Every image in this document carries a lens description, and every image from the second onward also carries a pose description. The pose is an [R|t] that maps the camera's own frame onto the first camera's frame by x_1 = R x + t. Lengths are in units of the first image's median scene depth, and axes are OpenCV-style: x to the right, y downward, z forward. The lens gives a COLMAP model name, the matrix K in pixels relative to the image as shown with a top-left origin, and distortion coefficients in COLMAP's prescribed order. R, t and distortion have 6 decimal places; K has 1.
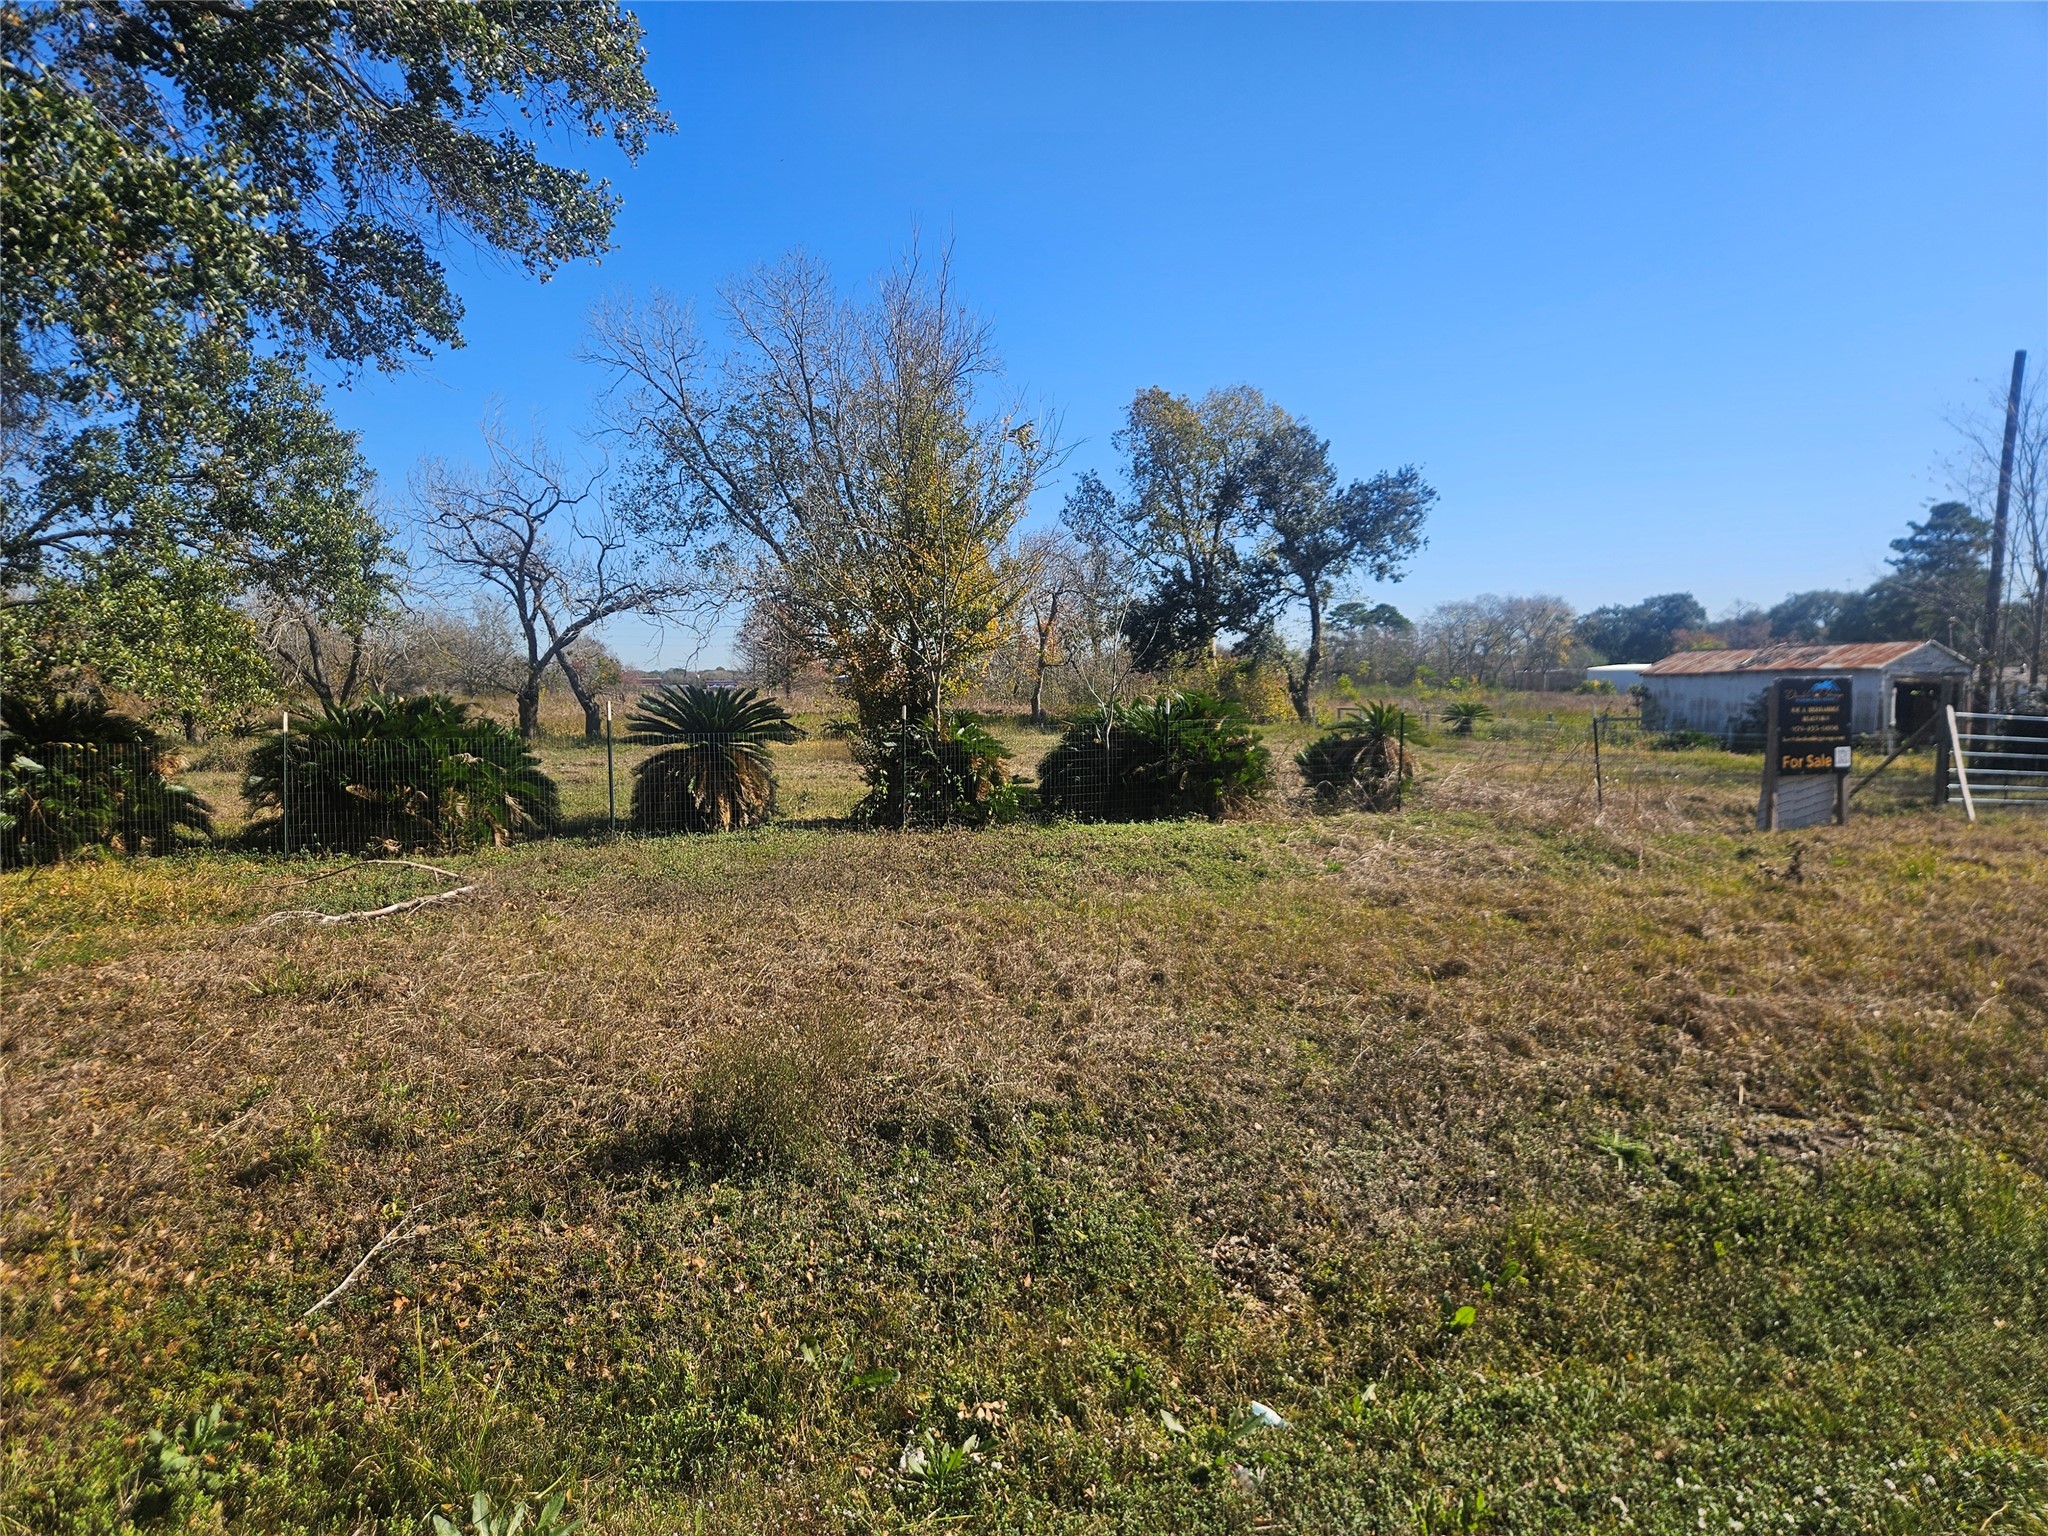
lens RADIAL K [[1382.0, 0, 1031.8], [0, 1382.0, 742.0], [0, 0, 1]] dist [0.075424, -0.066768]
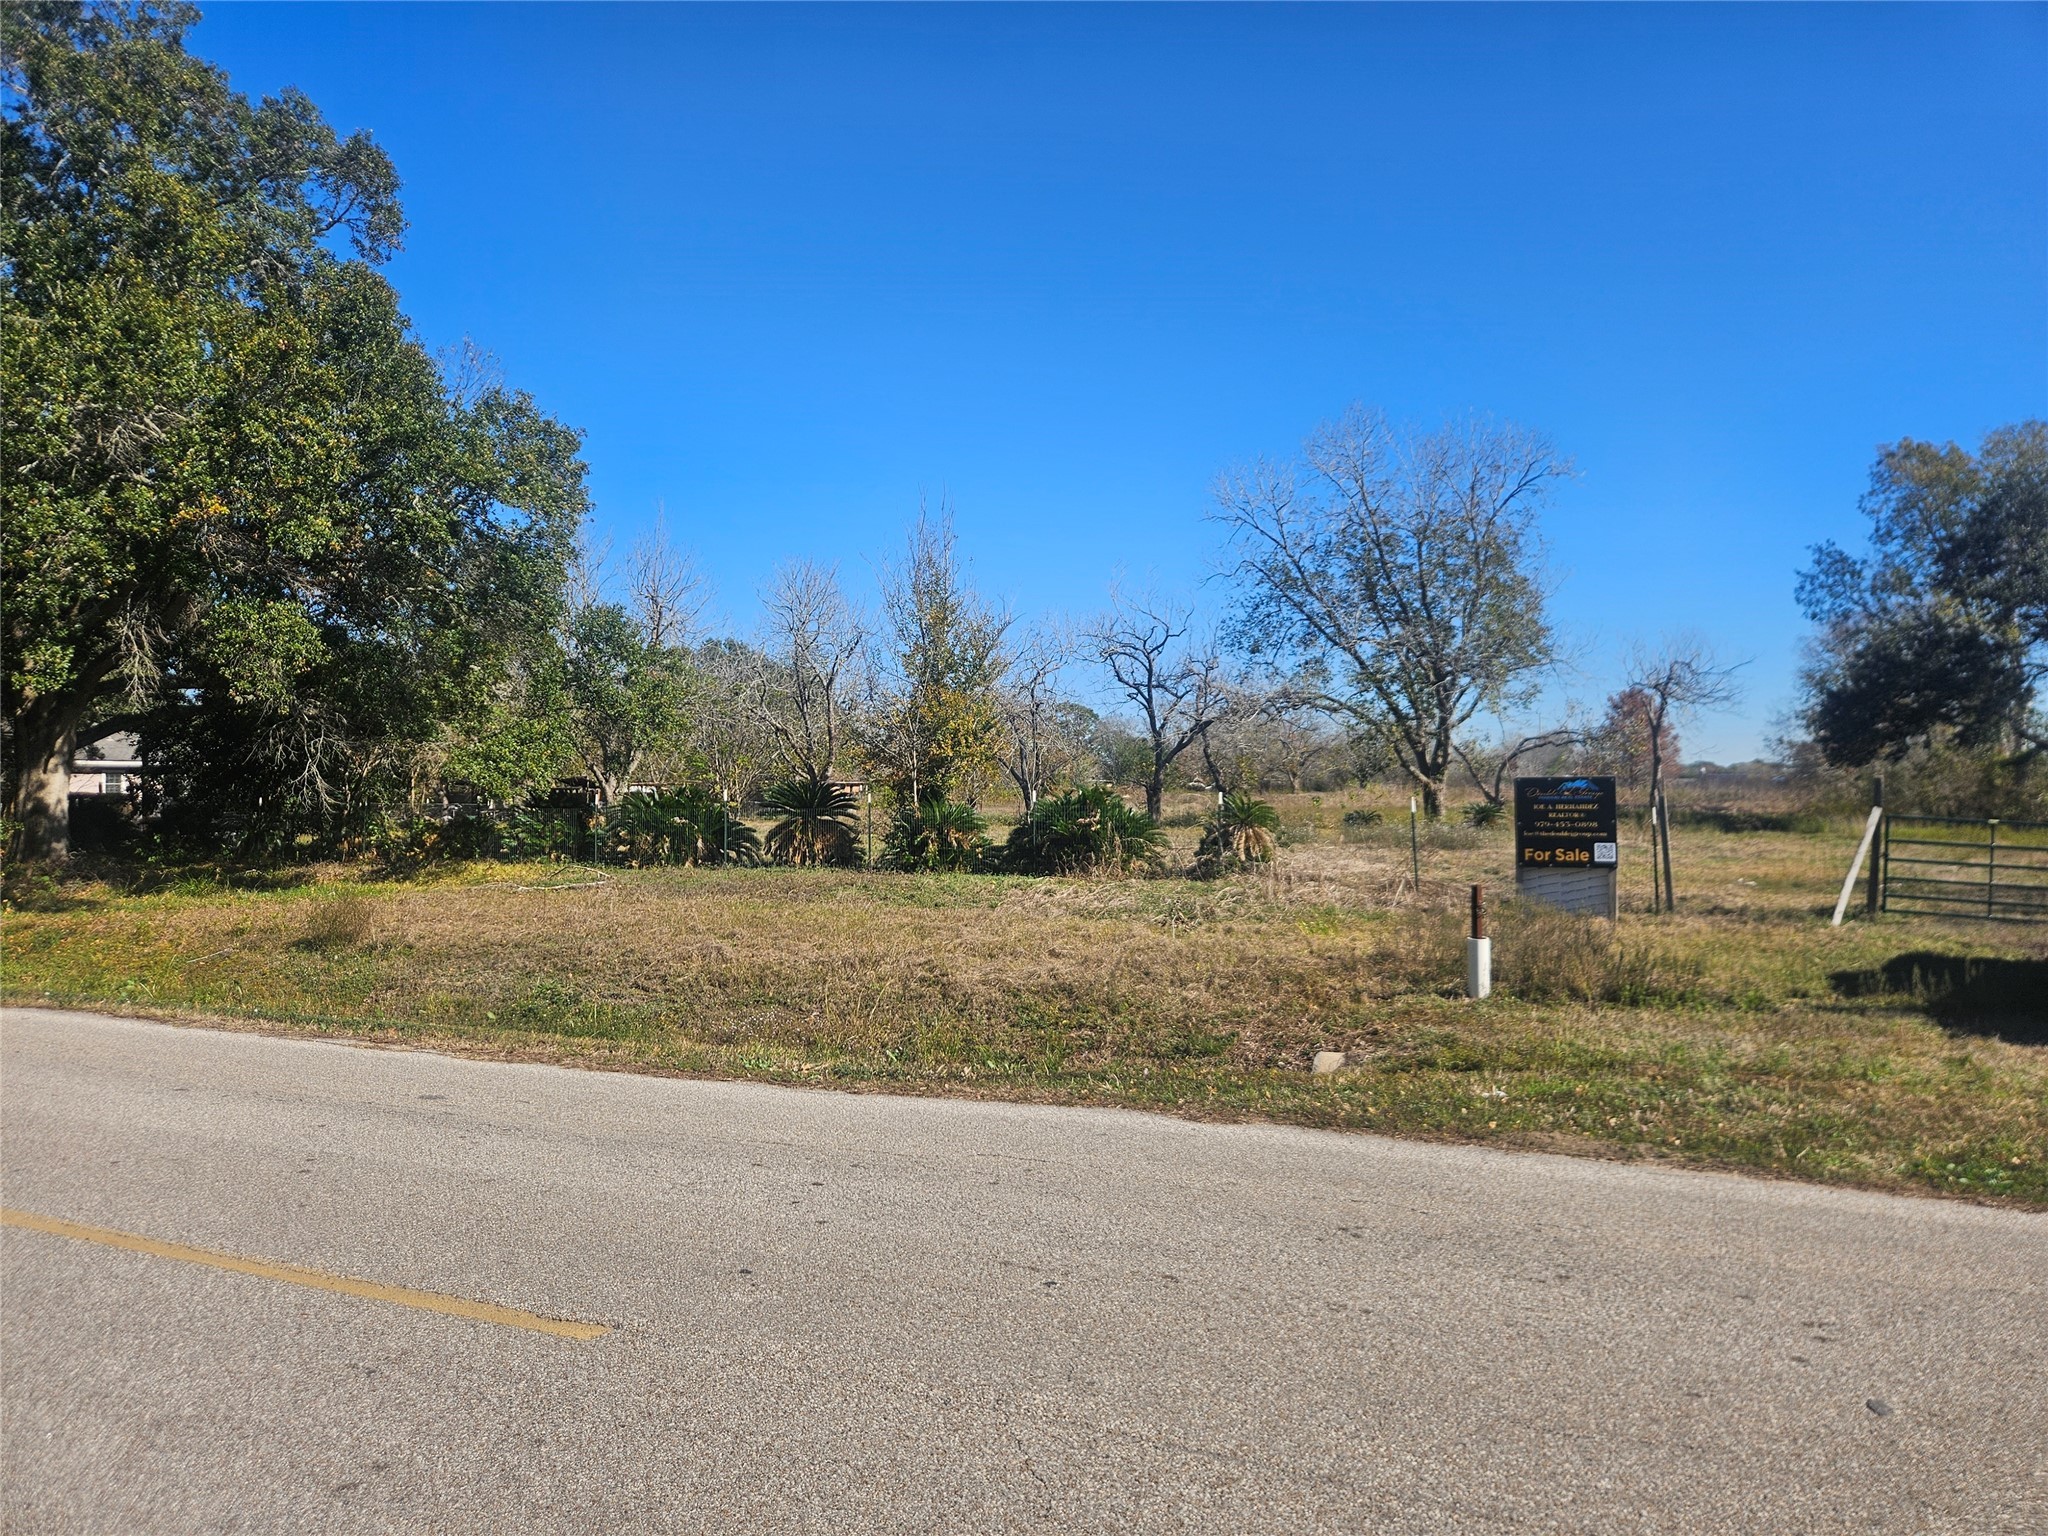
lens RADIAL K [[1382.0, 0, 1012.8], [0, 1382.0, 761.0], [0, 0, 1]] dist [0.075424, -0.066768]
pose [[0.749695, -0.007028, -0.661746, 0.293061], [-0.028332, 0.998686, -0.042704, -0.000157], [0.661176, 0.050764, 0.748511, -0.024357]]
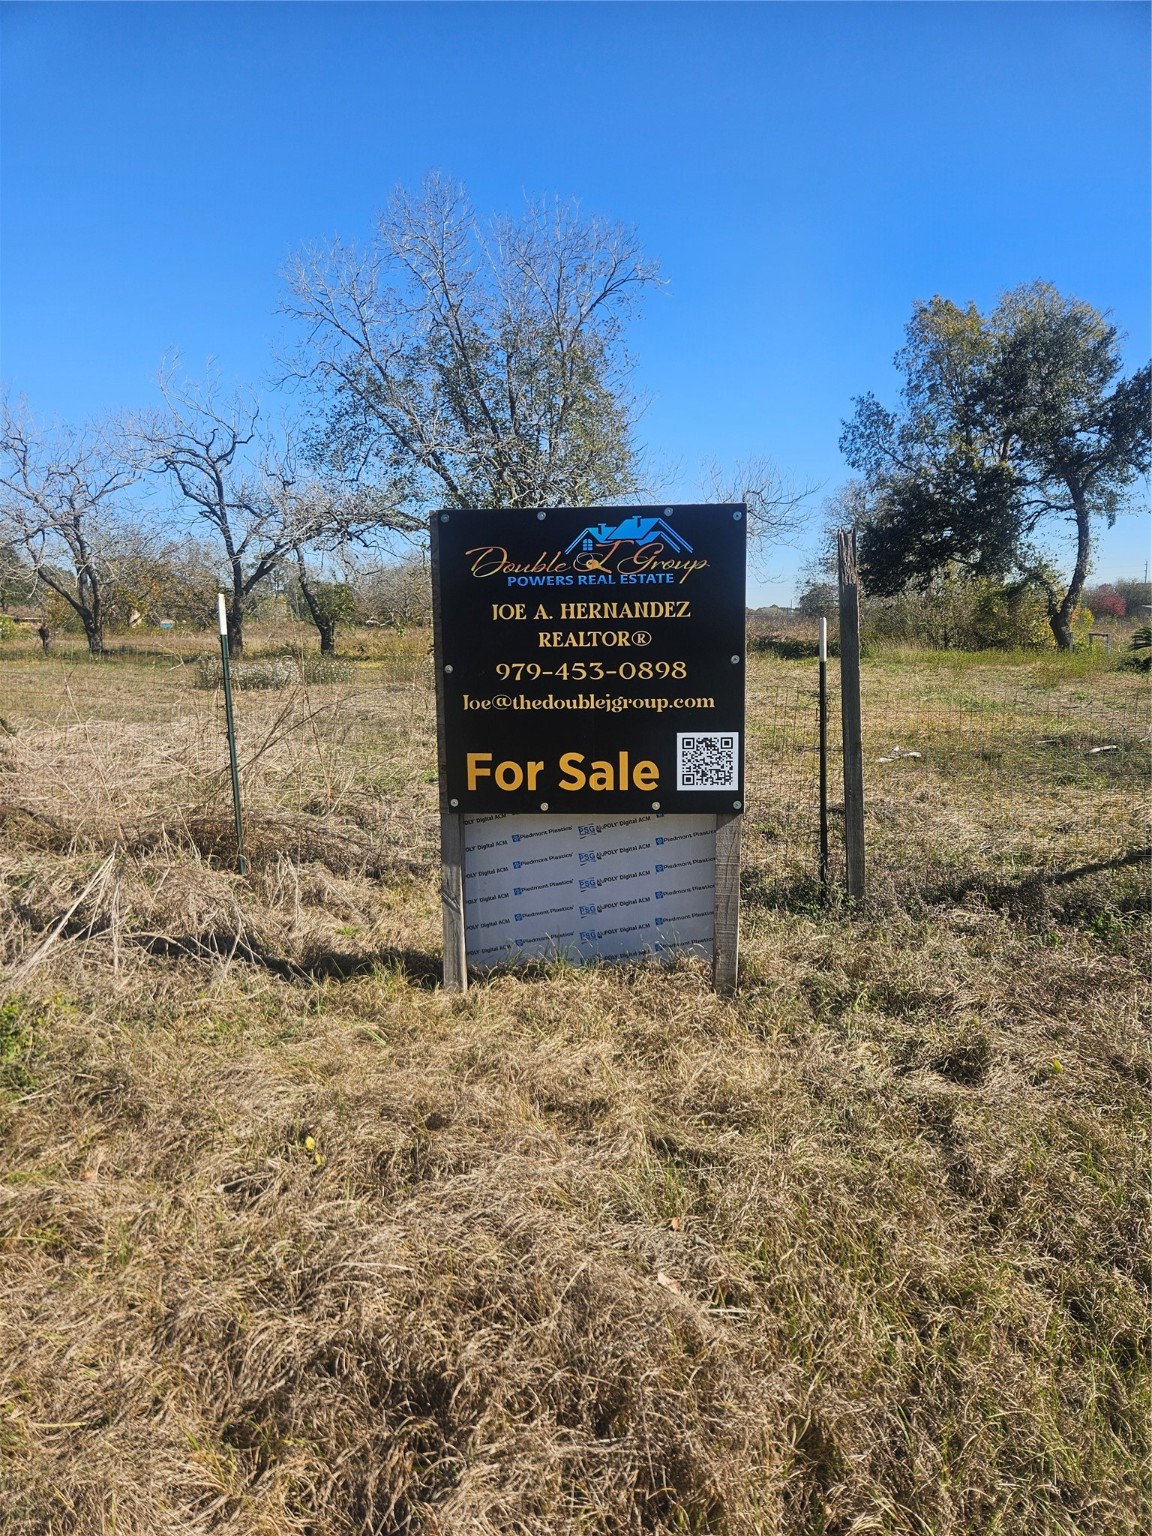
lens RADIAL K [[1036.5, 0, 583.2], [0, 1036.5, 765.2], [0, 0, 1]] dist [0.075424, -0.066768]
pose [[0.915432, 0.056029, -0.398553, 0.201670], [-0.016298, 0.994611, 0.102390, -0.003778], [0.402142, -0.087236, 0.911412, 0.242299]]
